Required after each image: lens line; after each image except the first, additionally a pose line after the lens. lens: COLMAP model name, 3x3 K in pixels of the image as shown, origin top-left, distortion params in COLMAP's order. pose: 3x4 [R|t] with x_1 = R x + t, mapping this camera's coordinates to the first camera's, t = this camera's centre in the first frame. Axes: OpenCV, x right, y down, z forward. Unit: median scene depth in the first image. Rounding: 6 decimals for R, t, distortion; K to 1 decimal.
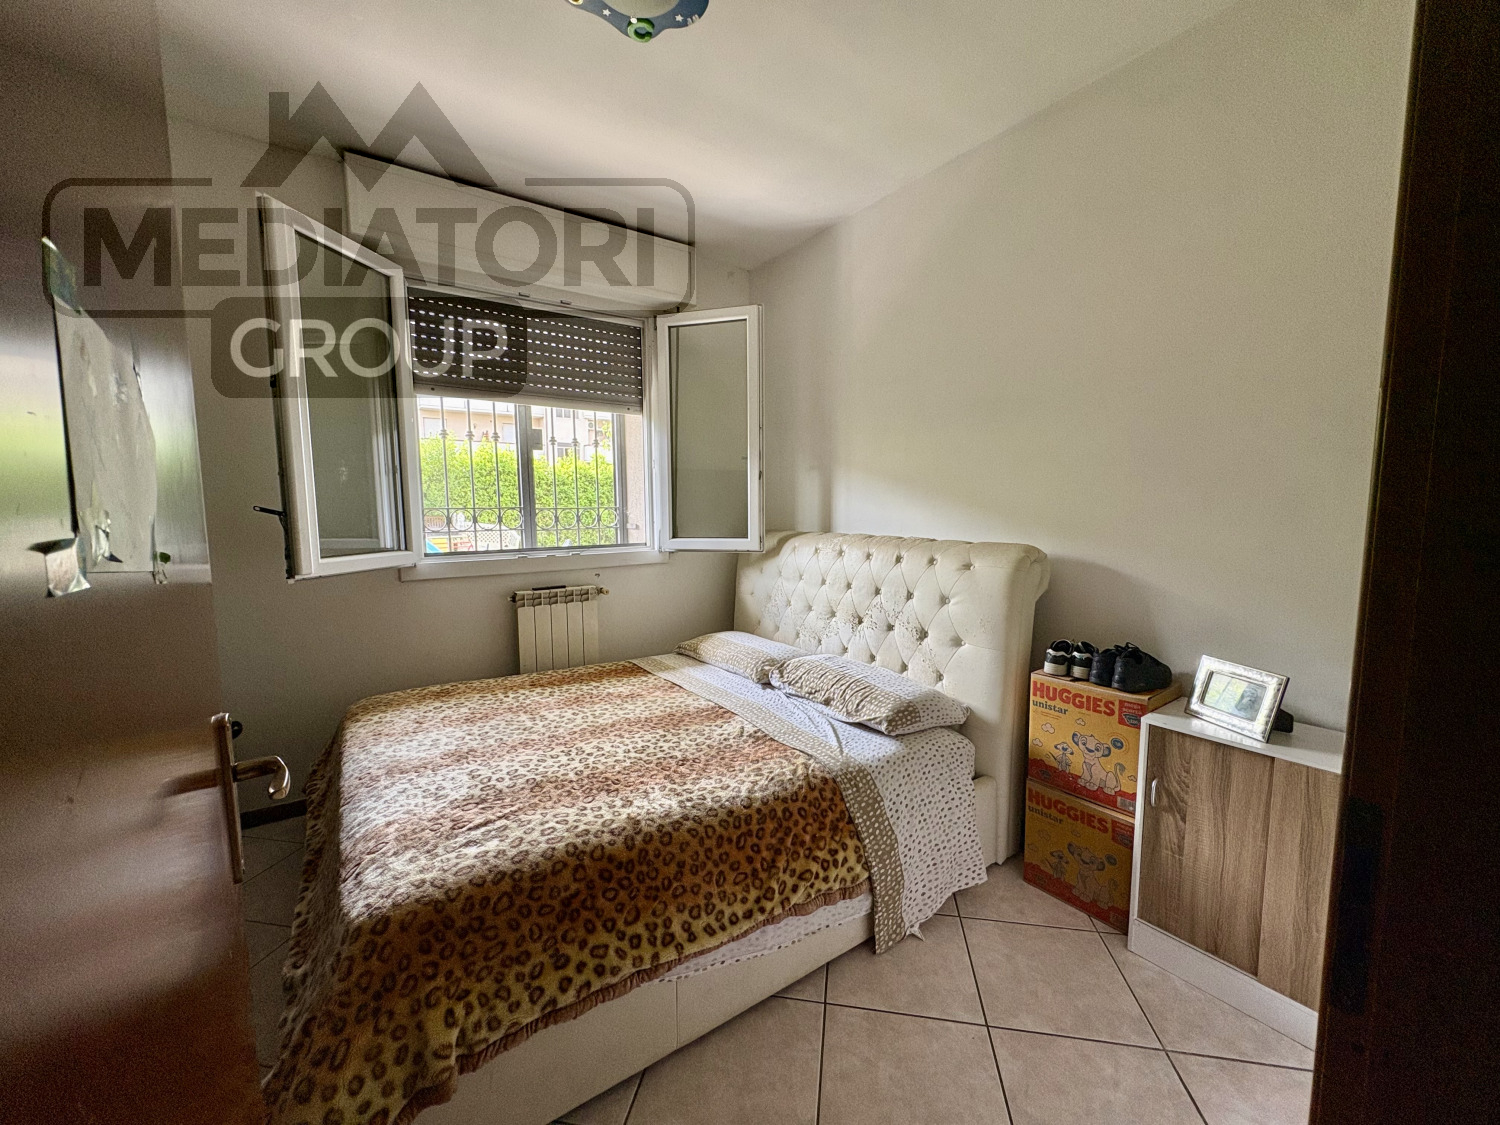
lens RADIAL K [[598.3, 0, 745.8], [0, 598.3, 563.2], [0, 0, 1]] dist [0.000960, 0.000115]
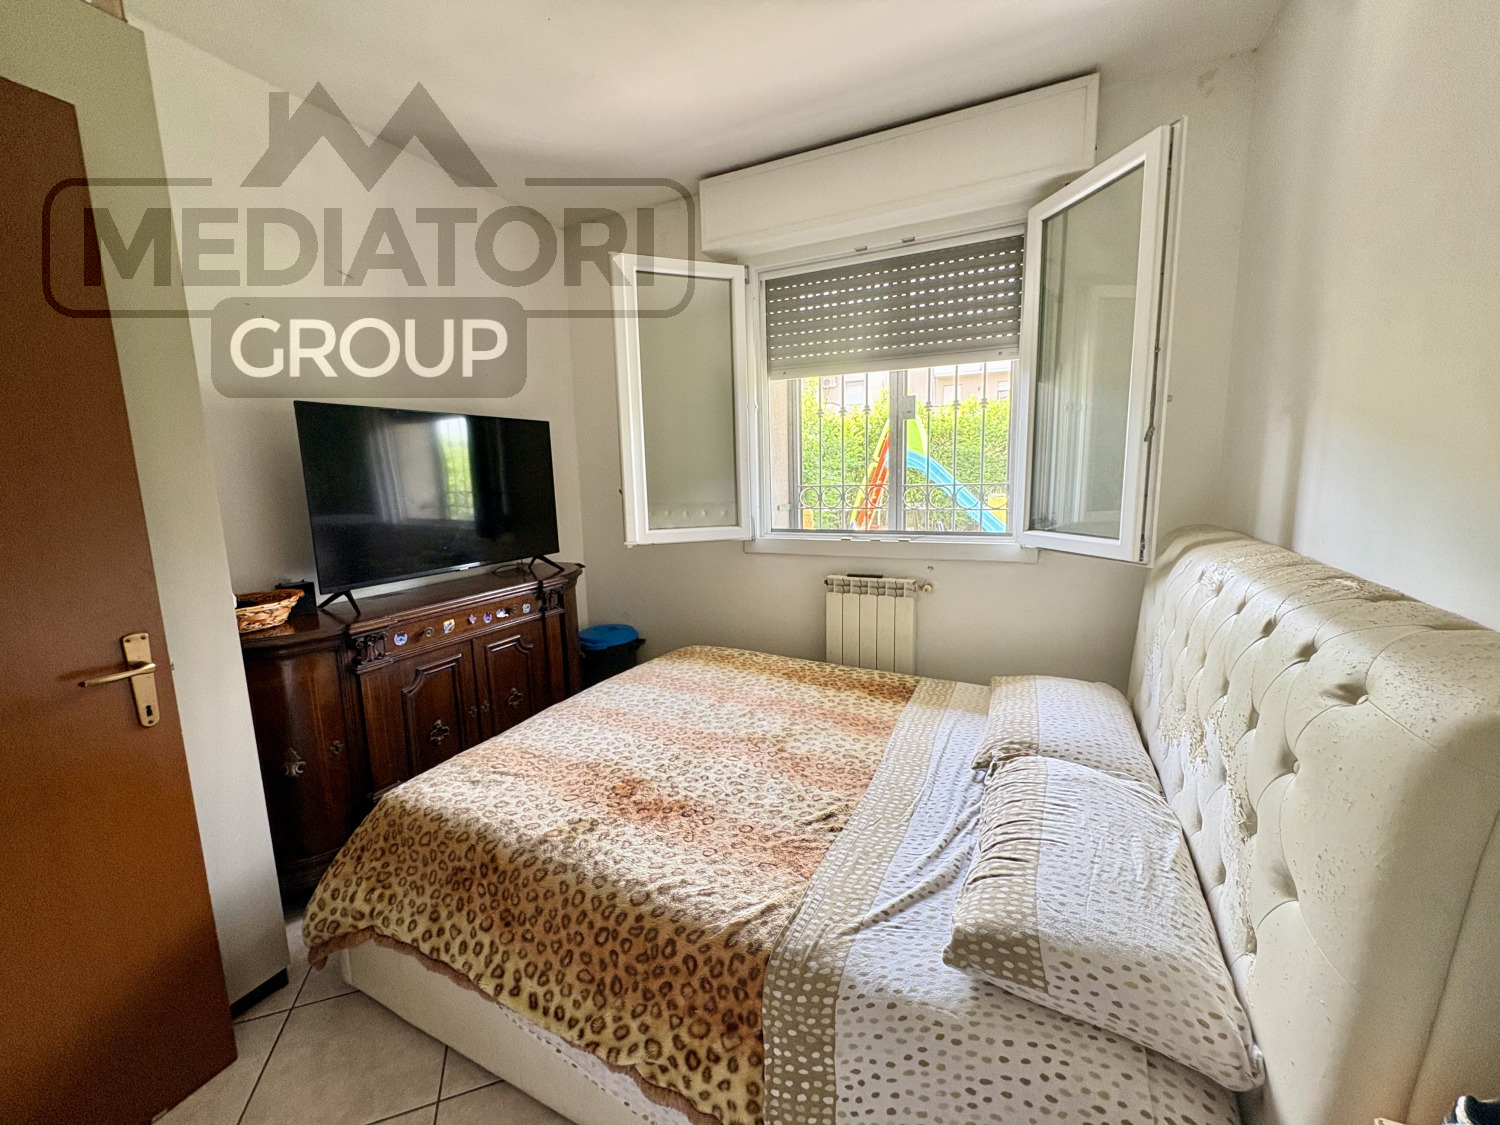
lens RADIAL K [[598.3, 0, 747.5], [0, 598.3, 562.2], [0, 0, 1]] dist [0.000960, 0.000115]
pose [[0.494430, 0.121217, -0.860724, 0.455946], [-0.064983, 0.992612, 0.102462, -0.076342], [0.866785, 0.005272, 0.498655, 0.496801]]
